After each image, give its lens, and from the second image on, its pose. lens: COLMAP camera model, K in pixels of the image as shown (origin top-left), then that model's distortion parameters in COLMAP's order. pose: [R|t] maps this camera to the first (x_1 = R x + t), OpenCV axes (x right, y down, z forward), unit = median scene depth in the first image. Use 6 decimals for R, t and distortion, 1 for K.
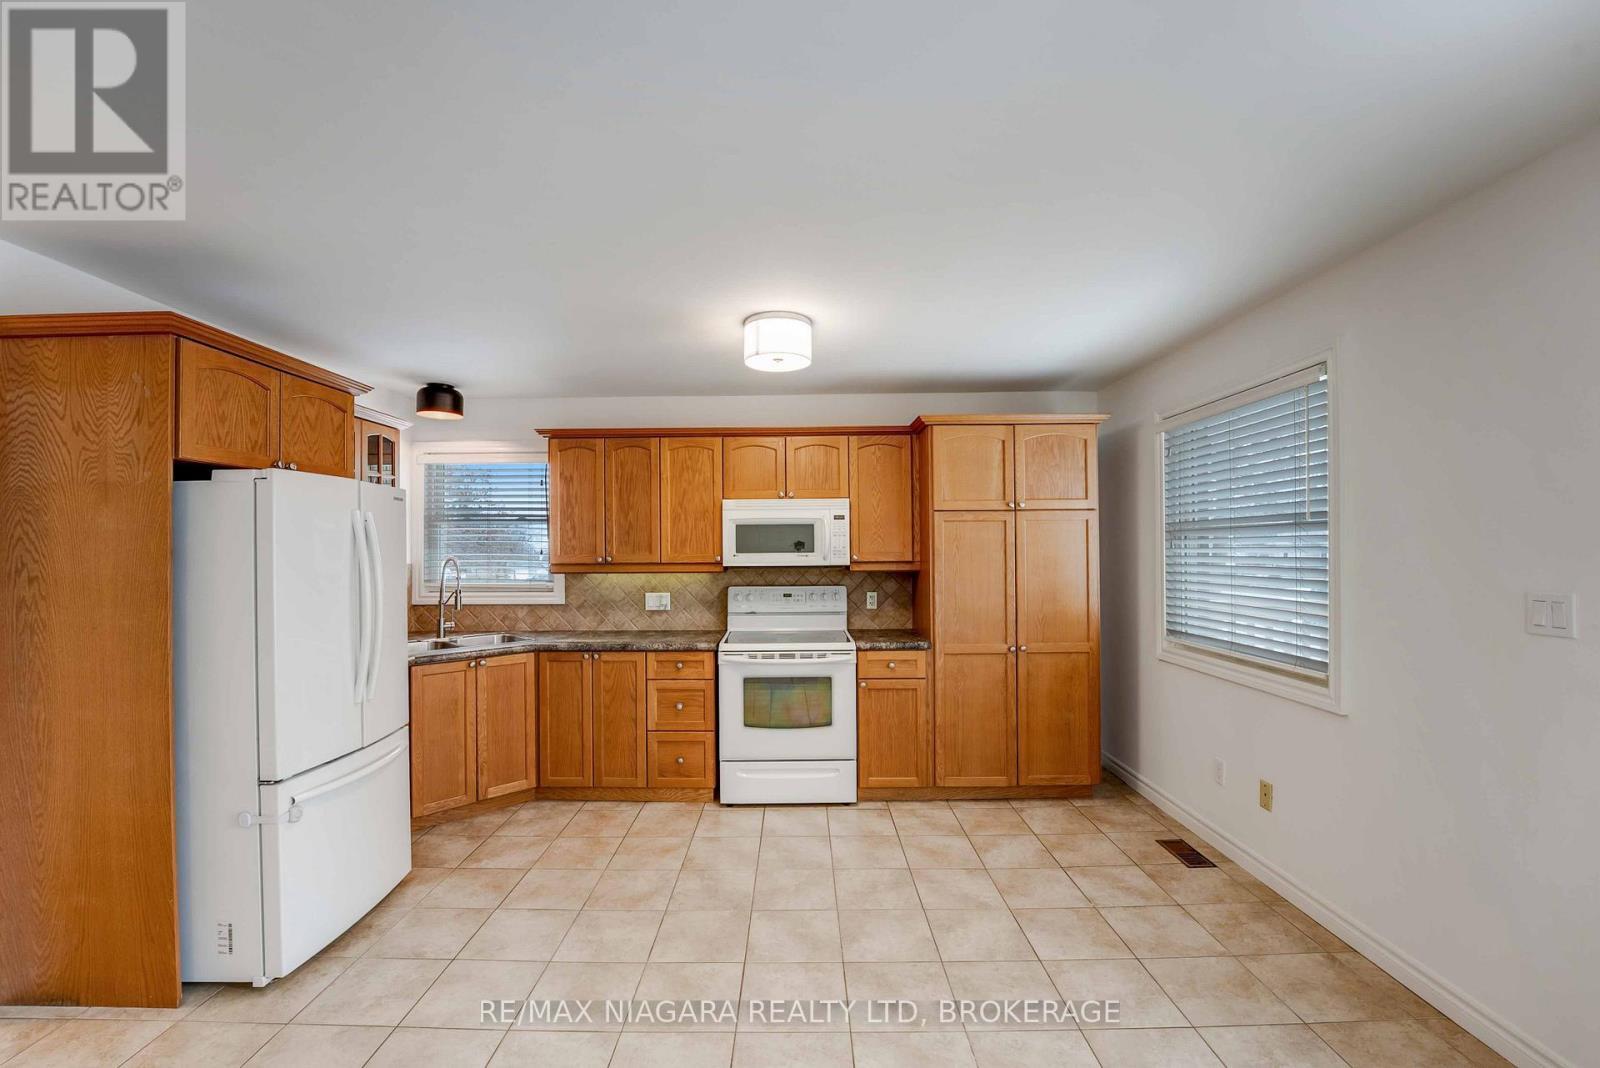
lens RADIAL K [[677.5, 0, 796.8], [0, 677.5, 540.1], [0, 0, 1]] dist [-0.024449, 0.000105]
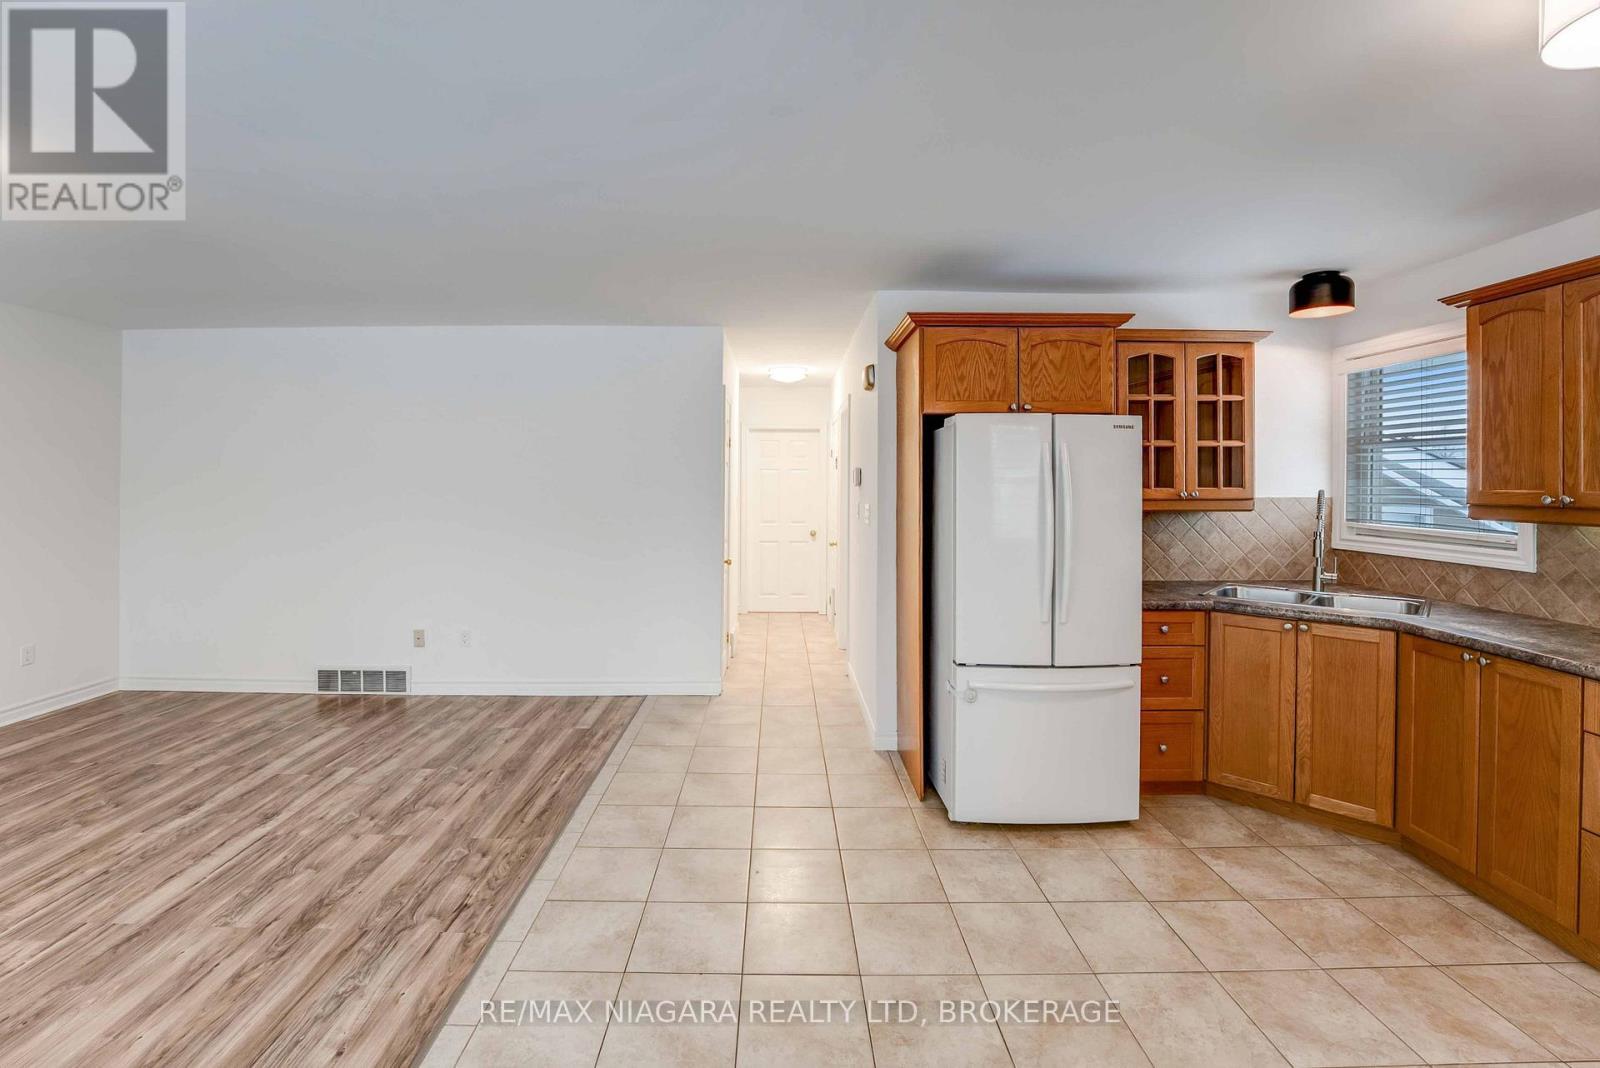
lens RADIAL K [[698.8, 0, 785.2], [0, 698.8, 480.6], [0, 0, 1]] dist [-0.023554, 0.000789]
pose [[0.005276, 0.005767, -0.999969, 0.296053], [0.008215, 0.999949, 0.005810, 0.004321], [0.999952, -0.008246, 0.005228, 0.377343]]
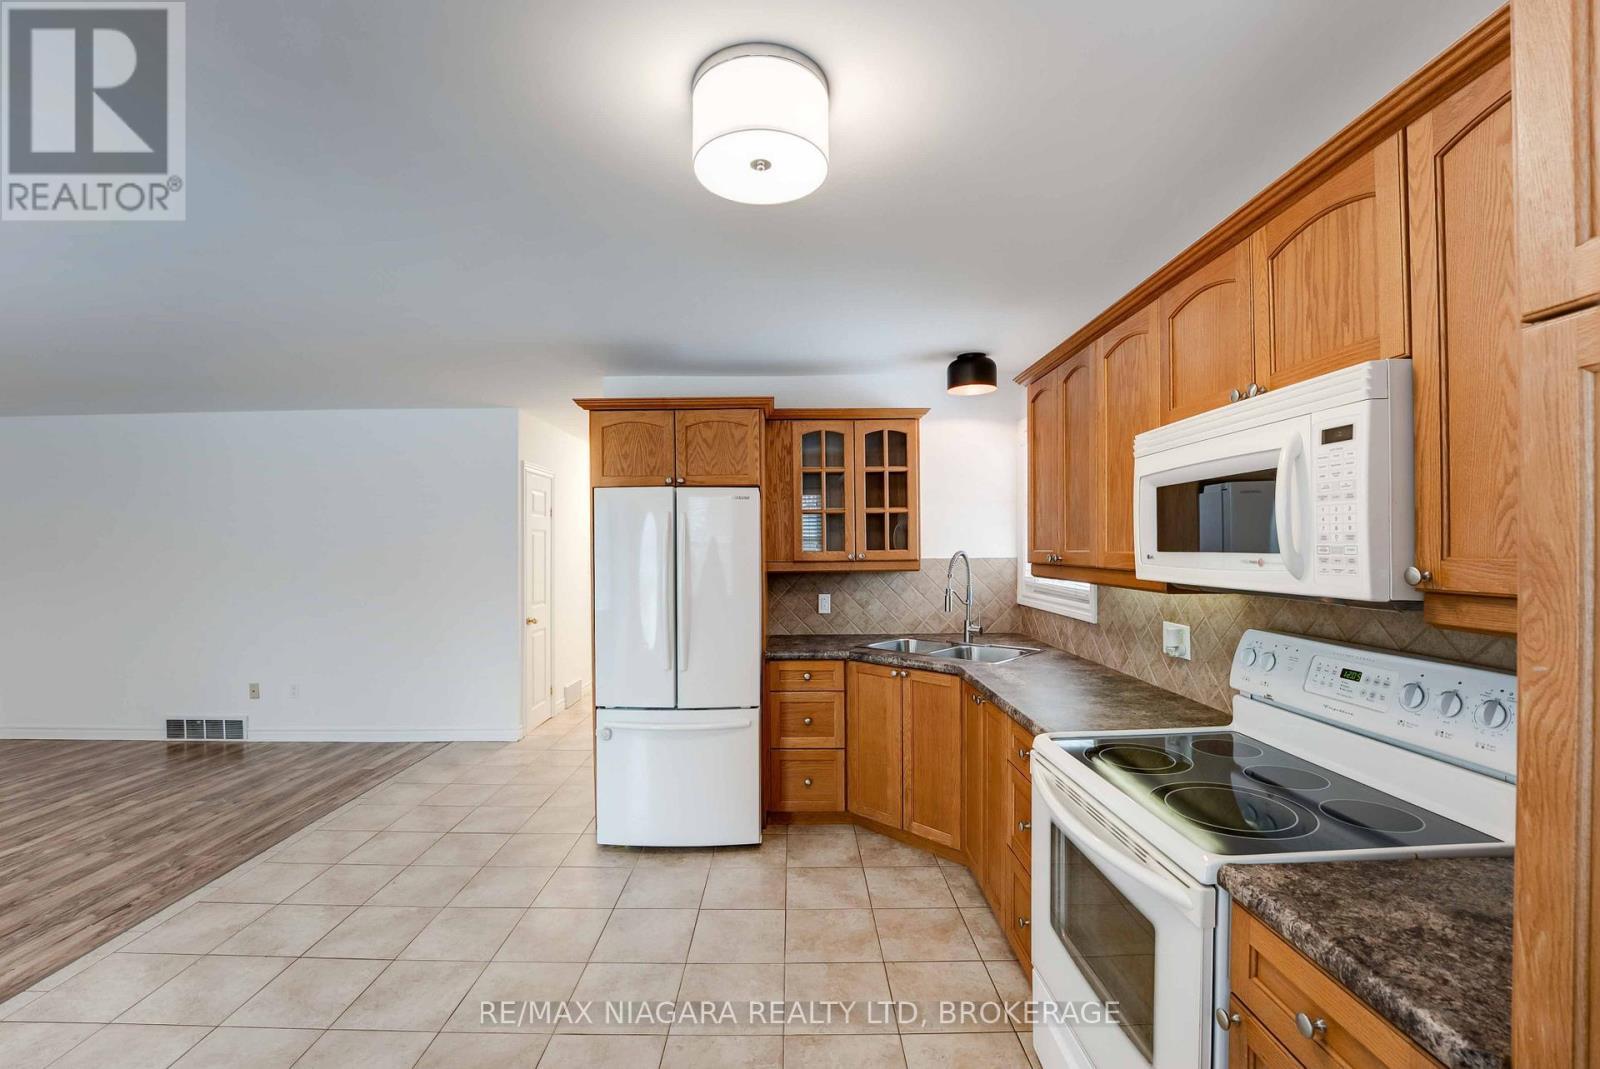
lens RADIAL K [[676.1, 0, 800.8], [0, 676.1, 548.6], [0, 0, 1]] dist [-0.020637, 0.000756]
pose [[-0.009652, 0.010745, -0.999896, 0.374271], [0.019198, 0.999760, 0.010558, 0.008818], [0.999769, -0.019094, -0.009856, 0.820591]]
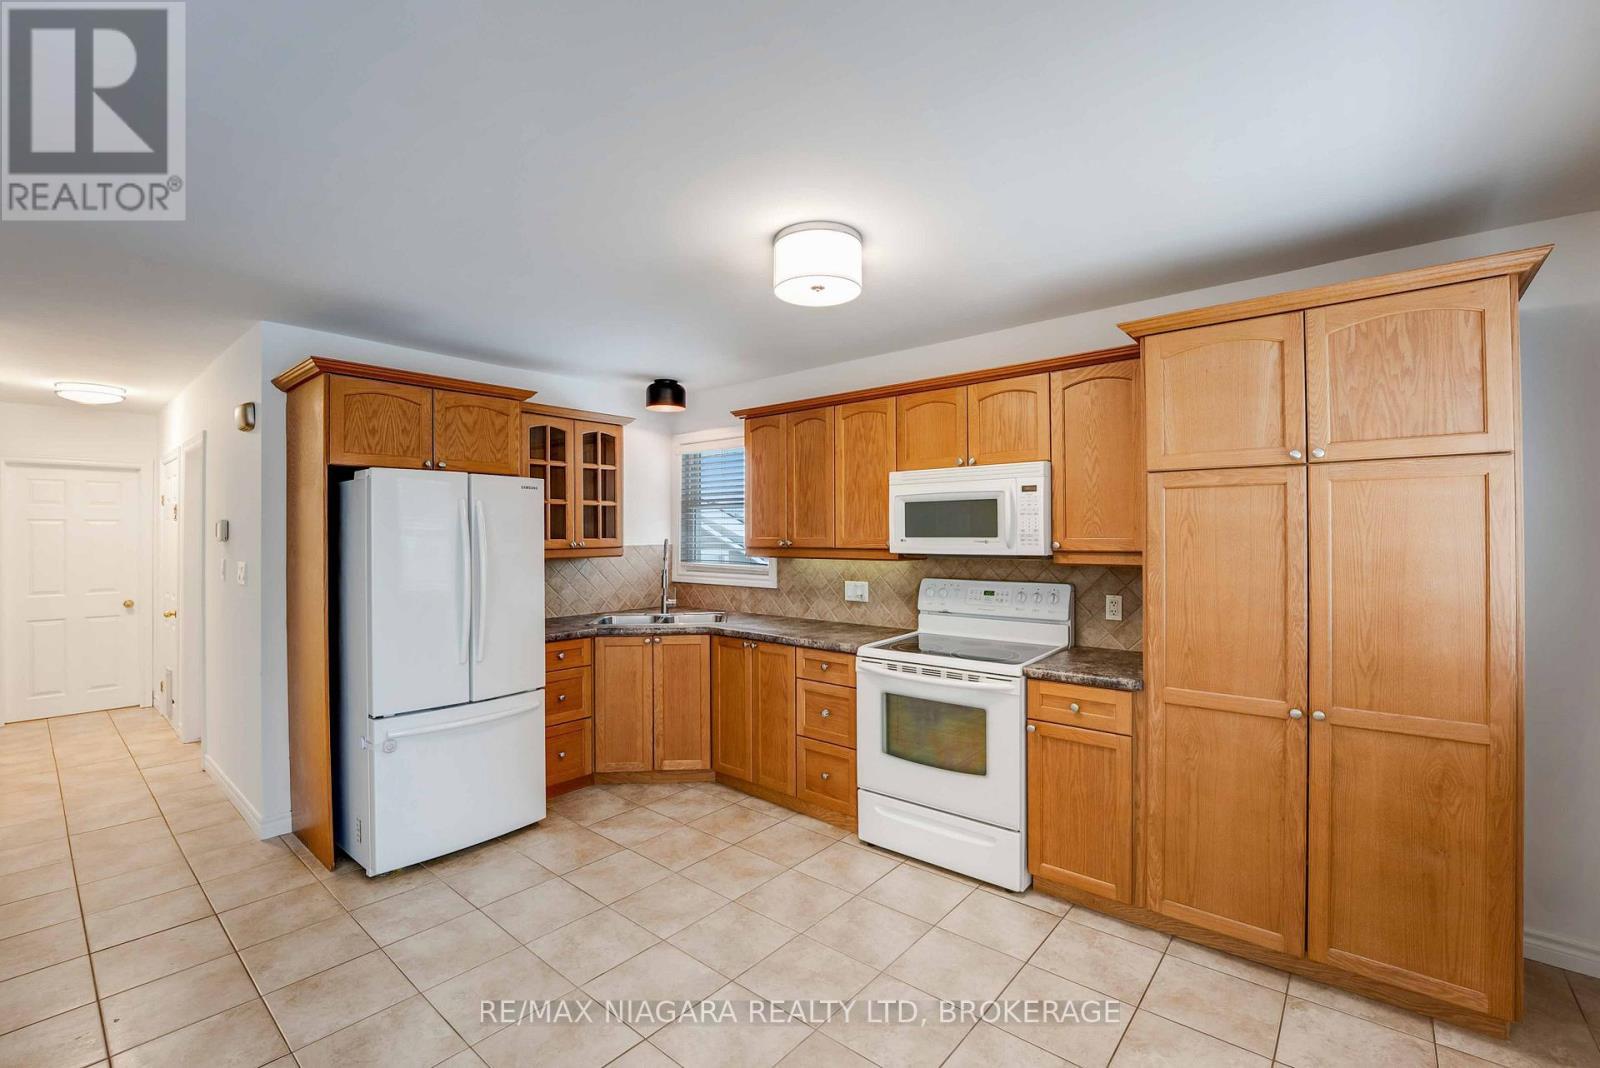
lens RADIAL K [[685.6, 0, 797.5], [0, 685.6, 528.8], [0, 0, 1]] dist [-0.028703, 0.000098]
pose [[0.760235, -0.000744, -0.649647, 0.366868], [0.007106, 0.999949, 0.007169, 0.002279], [0.649609, -0.010067, 0.760202, 0.310742]]
